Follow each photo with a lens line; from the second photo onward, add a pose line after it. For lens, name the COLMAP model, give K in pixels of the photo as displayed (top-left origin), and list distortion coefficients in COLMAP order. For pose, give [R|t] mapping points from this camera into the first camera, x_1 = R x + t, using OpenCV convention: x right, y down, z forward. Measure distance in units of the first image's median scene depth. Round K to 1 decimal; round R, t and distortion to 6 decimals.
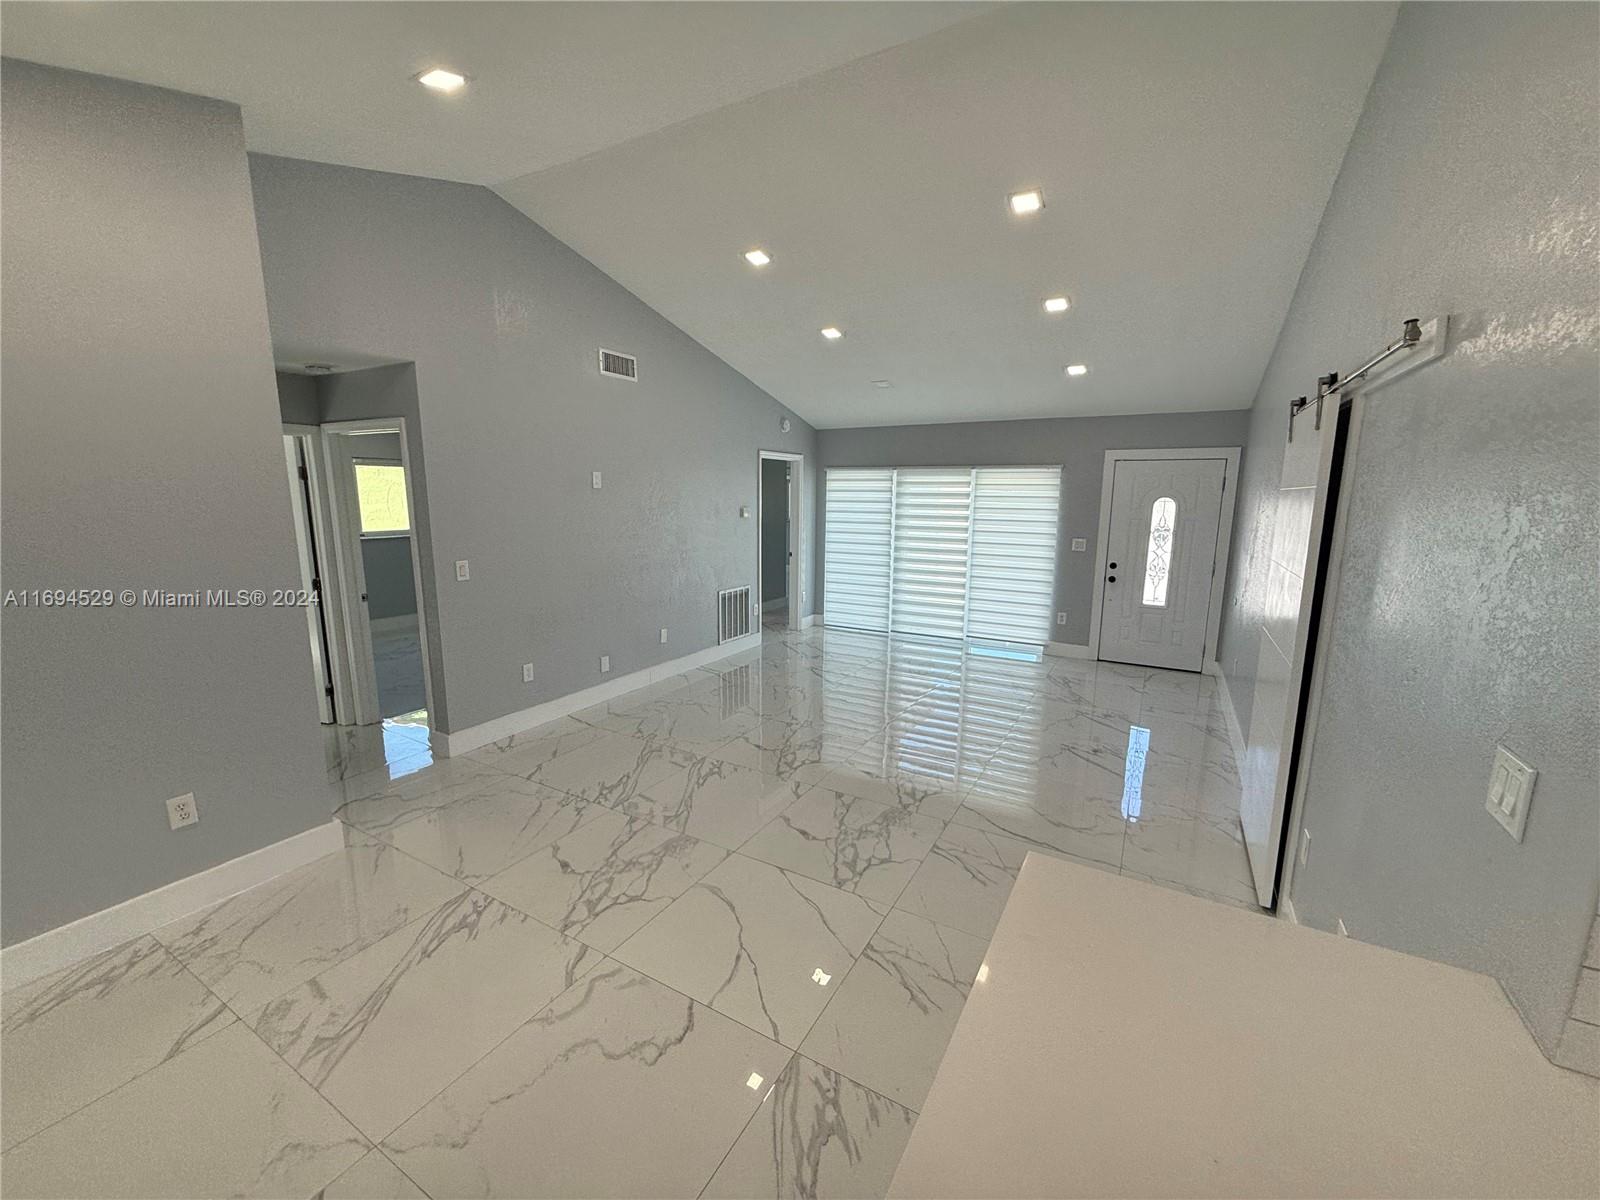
lens RADIAL K [[636.6, 0, 798.1], [0, 636.6, 599.4], [0, 0, 1]] dist [0.001463, -0.000102]
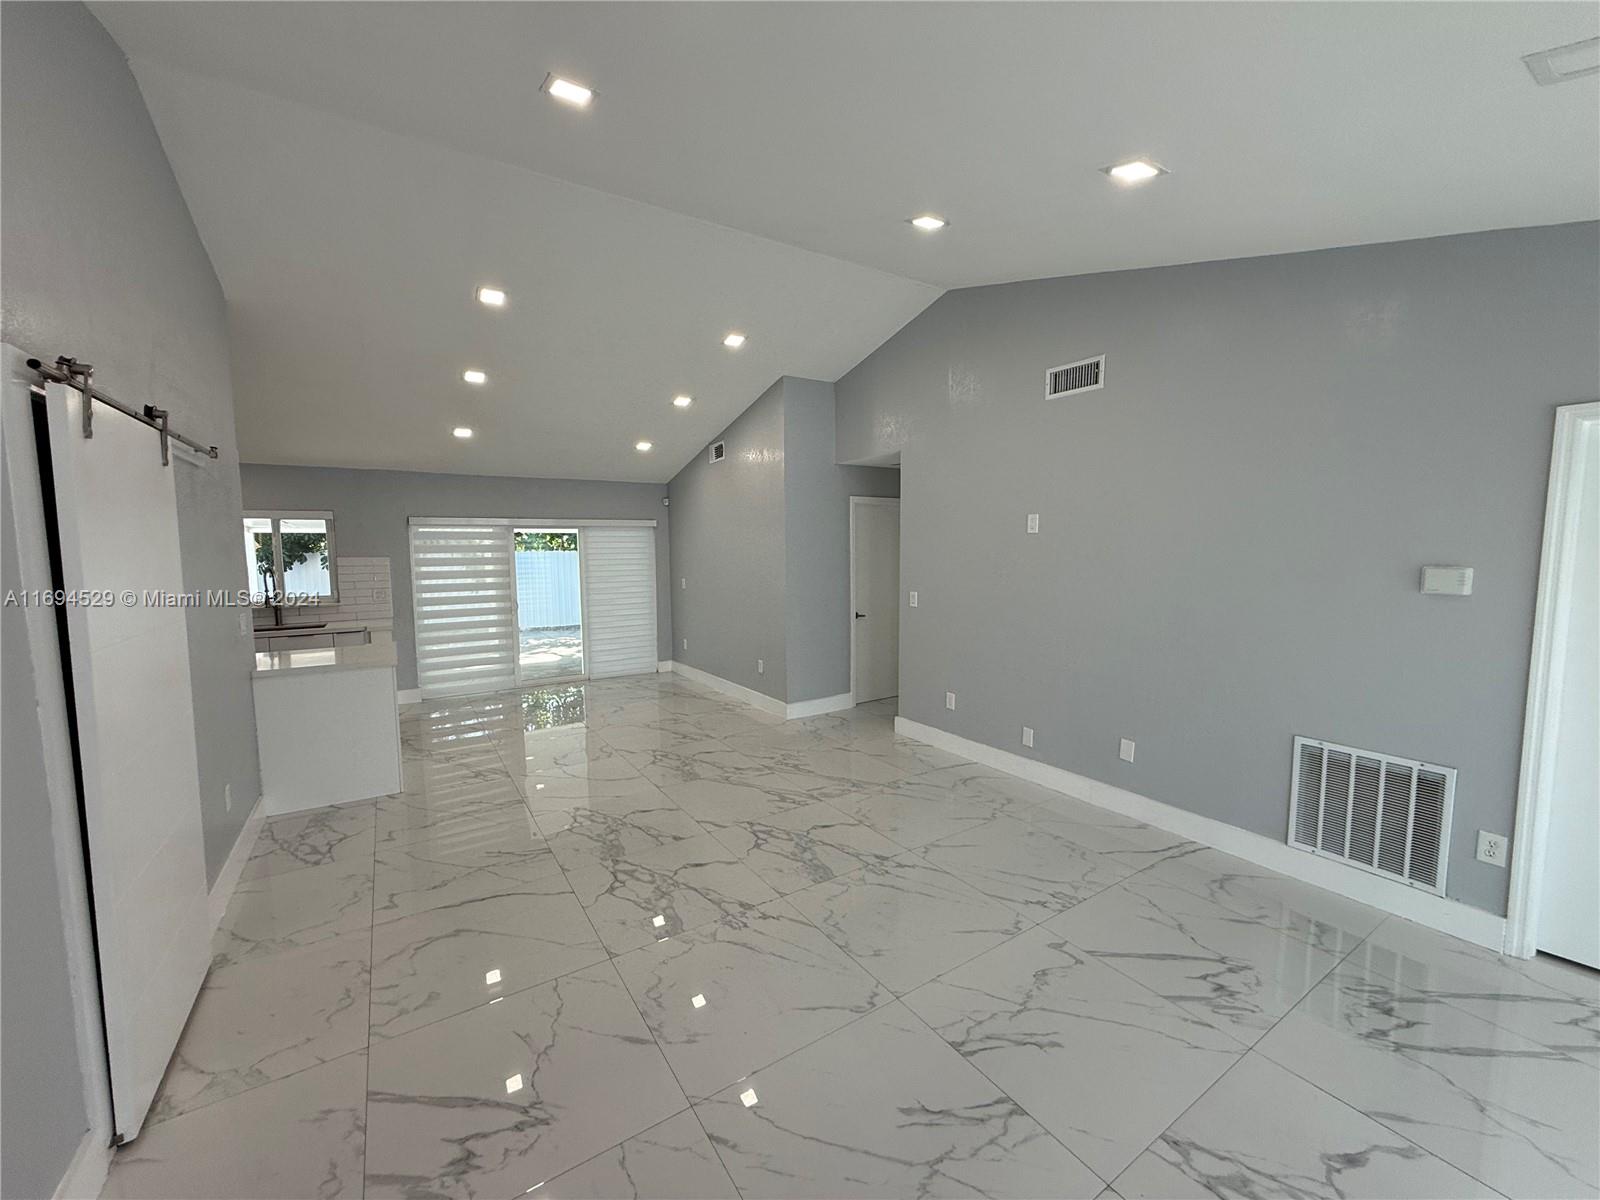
lens RADIAL K [[636.6, 0, 798.1], [0, 636.6, 599.4], [0, 0, 1]] dist [0.001463, -0.000102]
pose [[-0.457624, 0.071872, -0.886236, 0.742761], [-0.144168, 0.977541, 0.153720, -0.211614], [0.877380, 0.198113, -0.436985, 1.361294]]
